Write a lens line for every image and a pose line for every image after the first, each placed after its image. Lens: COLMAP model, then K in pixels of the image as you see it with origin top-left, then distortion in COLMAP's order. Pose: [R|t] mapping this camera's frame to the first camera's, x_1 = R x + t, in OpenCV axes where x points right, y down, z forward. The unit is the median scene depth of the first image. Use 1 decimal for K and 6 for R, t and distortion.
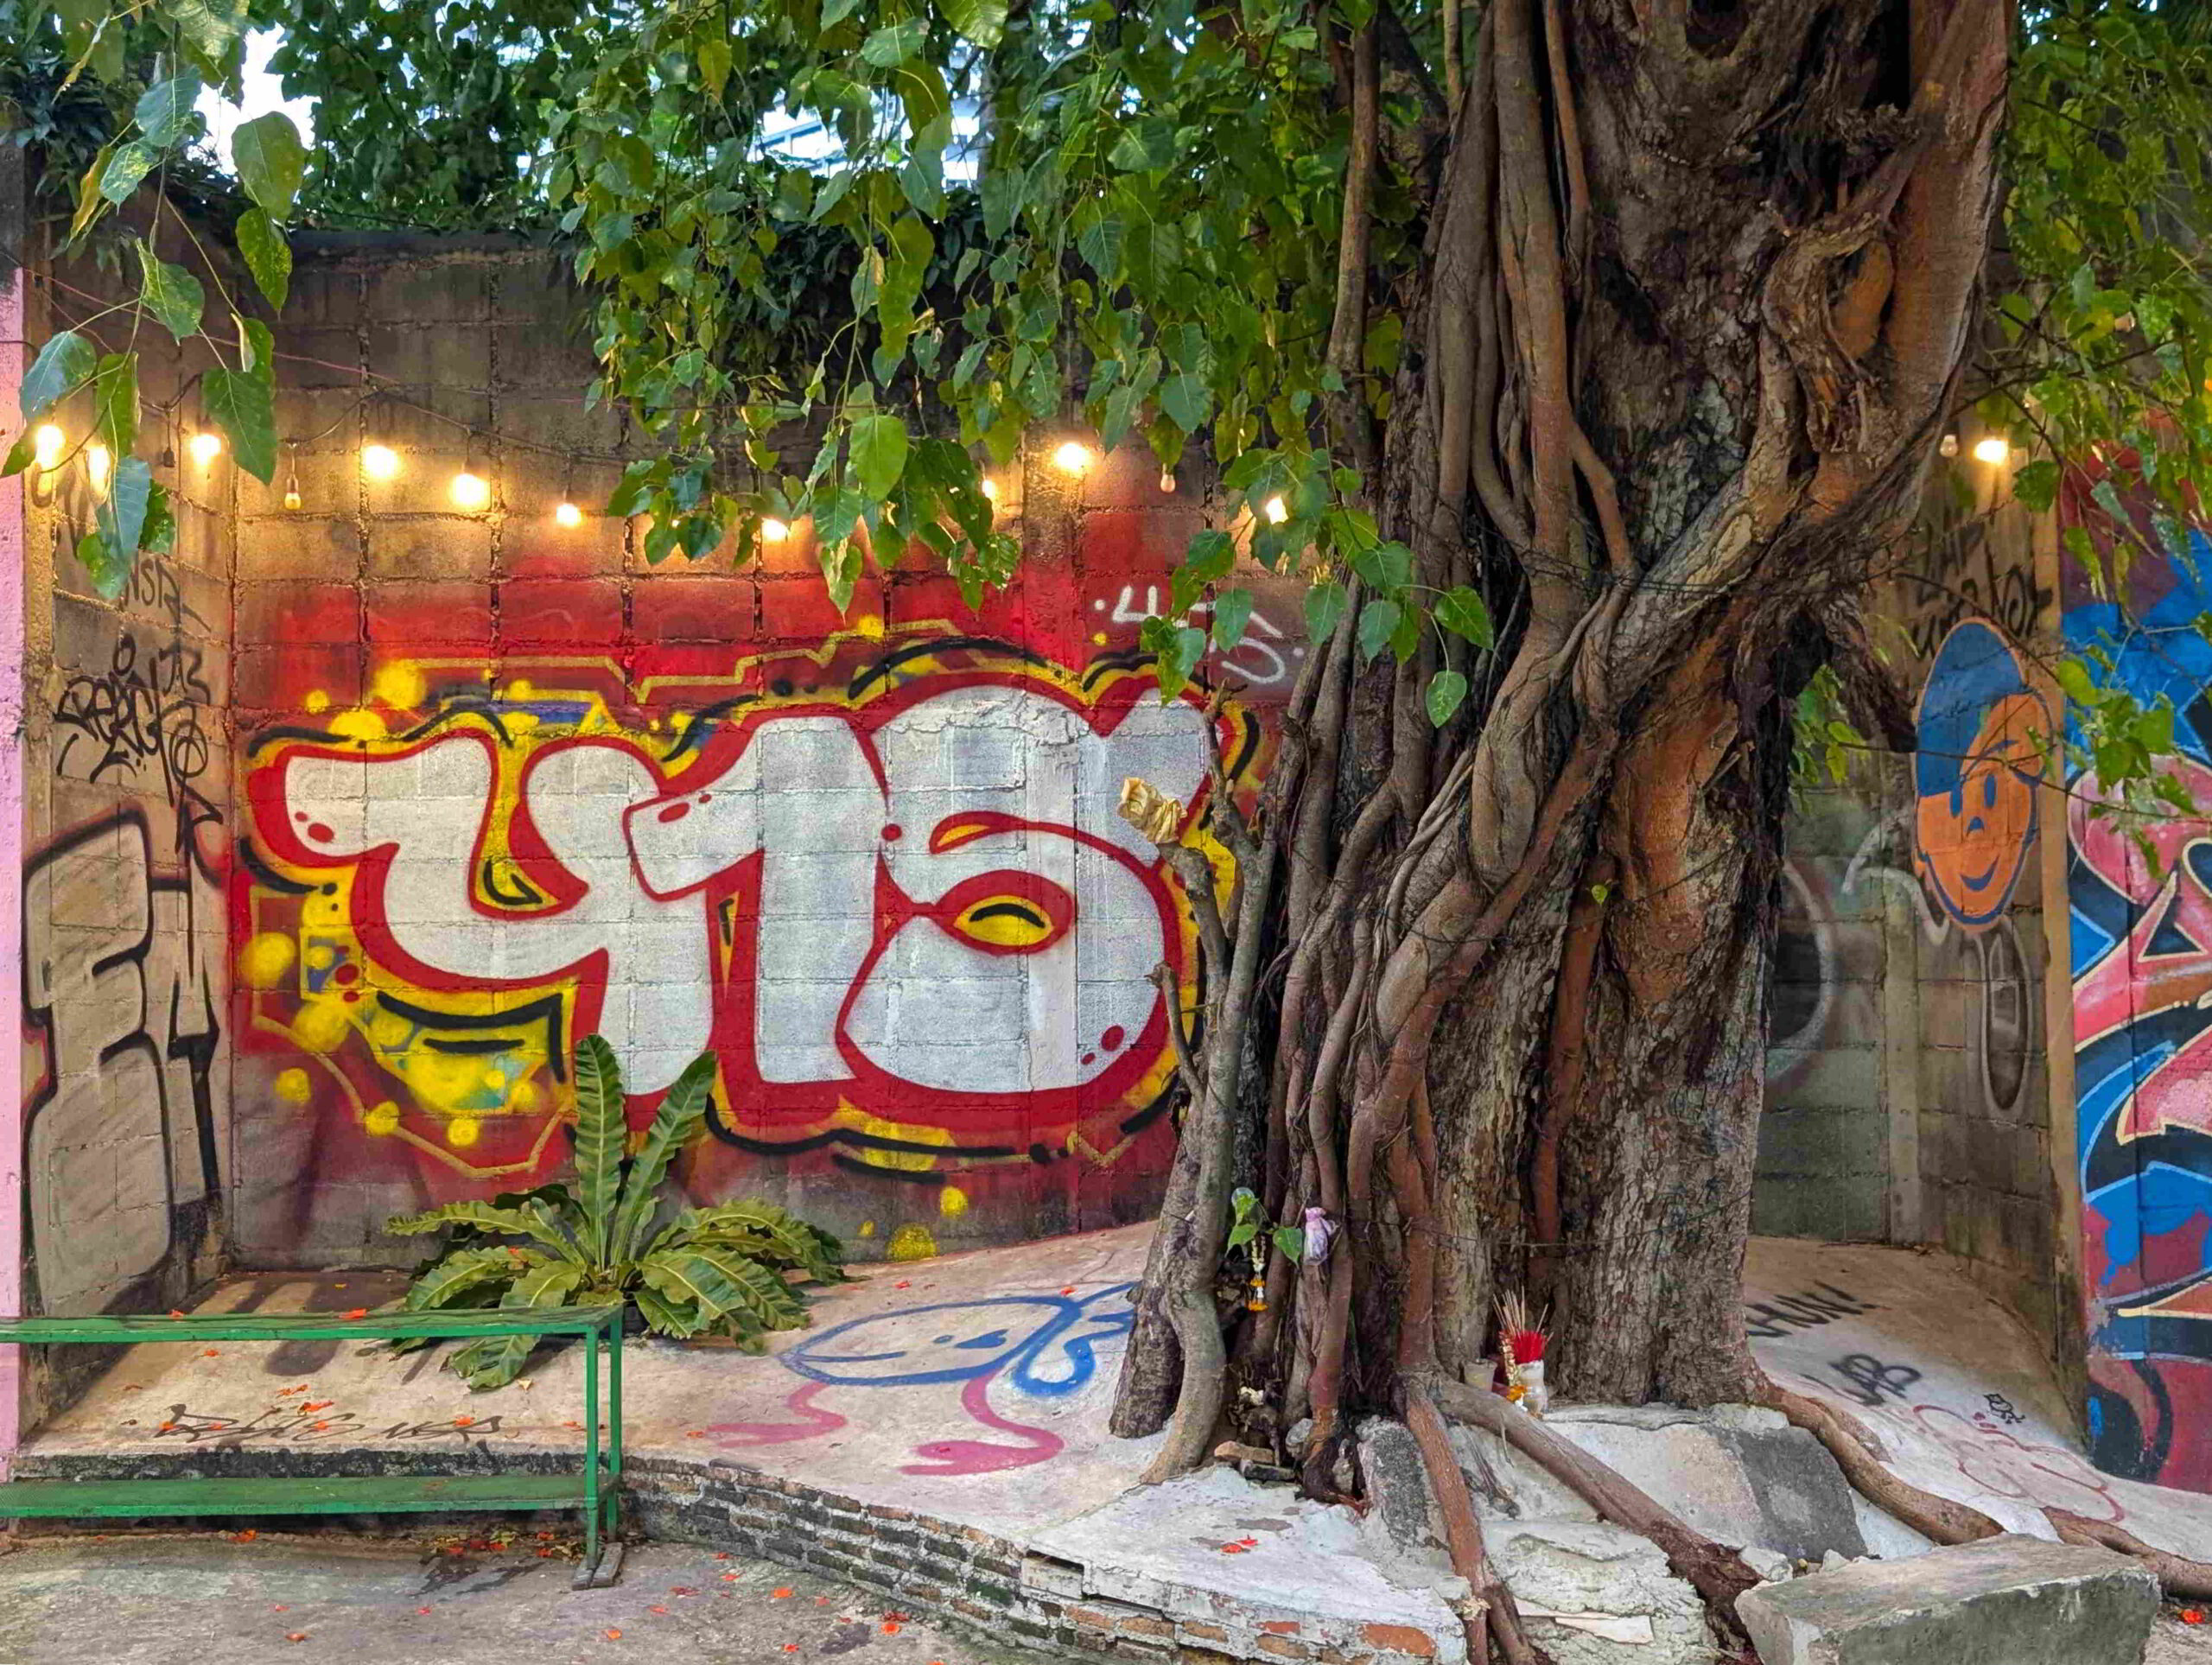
lens RADIAL K [[1550.8, 0, 1106.0], [0, 1550.8, 833.1], [0, 0, 1]] dist [-0.004582, -0.001681]
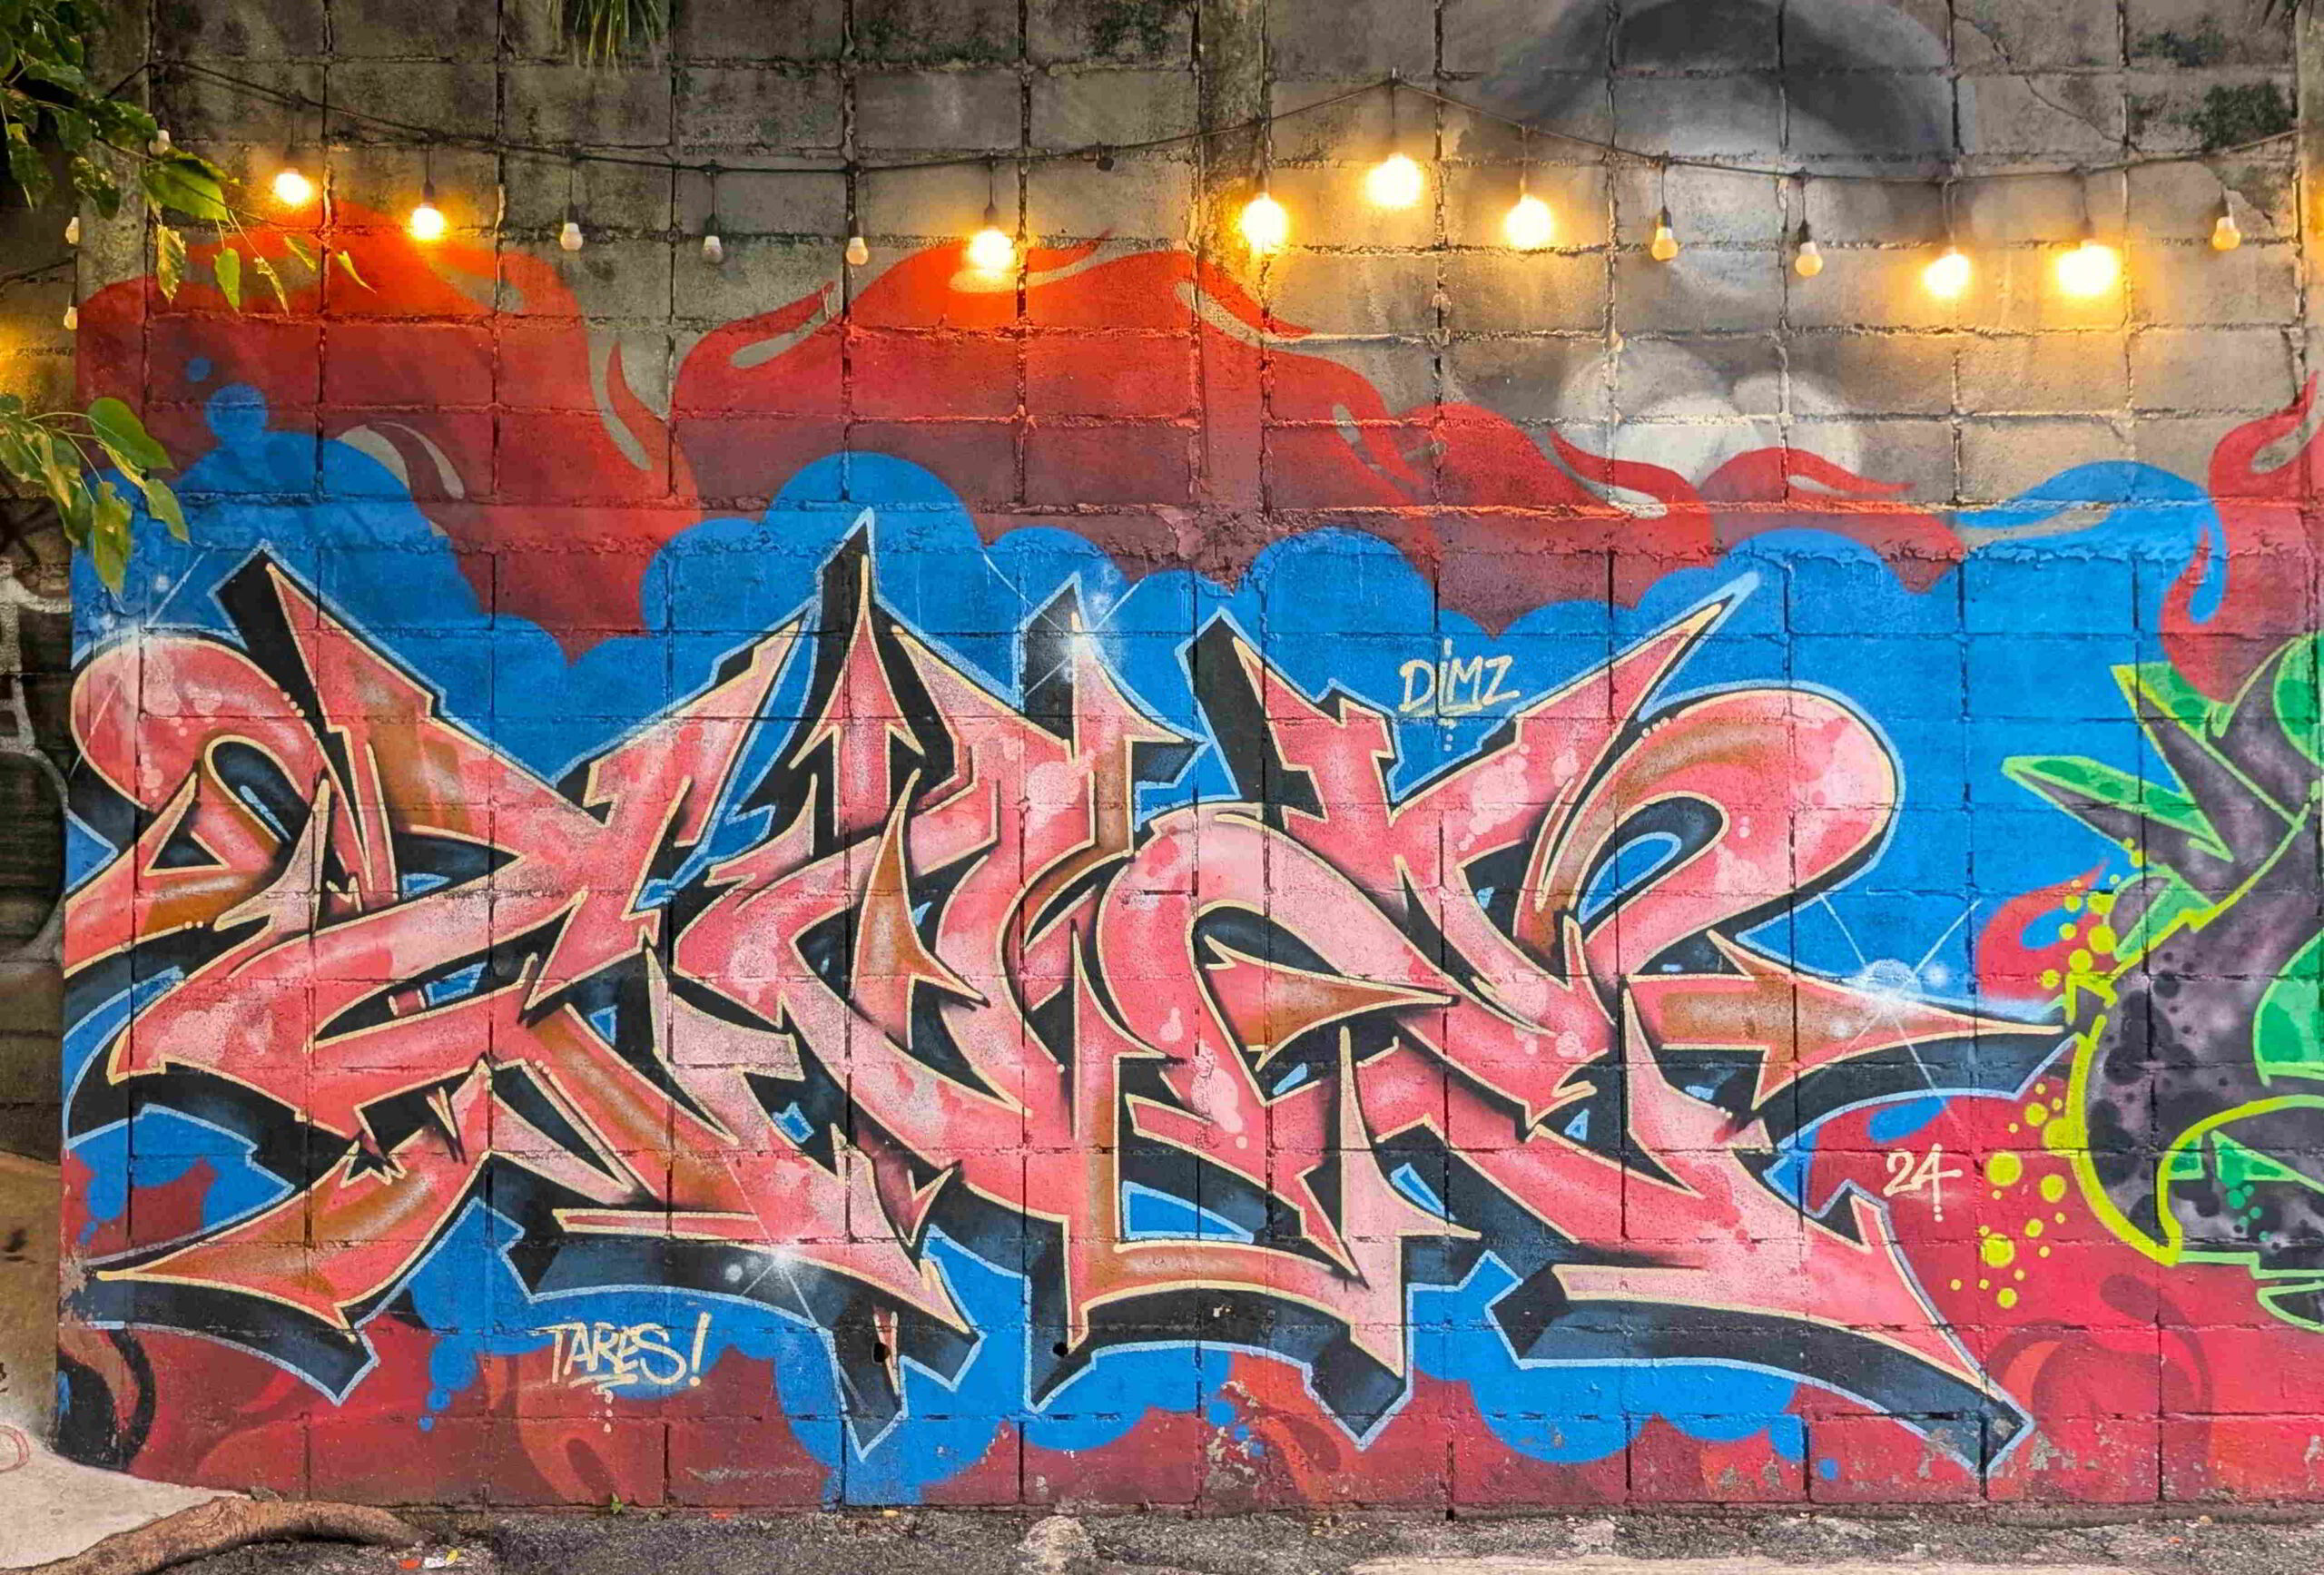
lens RADIAL K [[1651.4, 0, 1162.0], [0, 1651.4, 786.5], [0, 0, 1]] dist [0.005034, 0.002554]
pose [[0.997845, 0.009740, -0.064890, 1.302727], [-0.009372, 0.999938, 0.005973, 0.021738], [0.064944, -0.005352, 0.997875, 0.103280]]
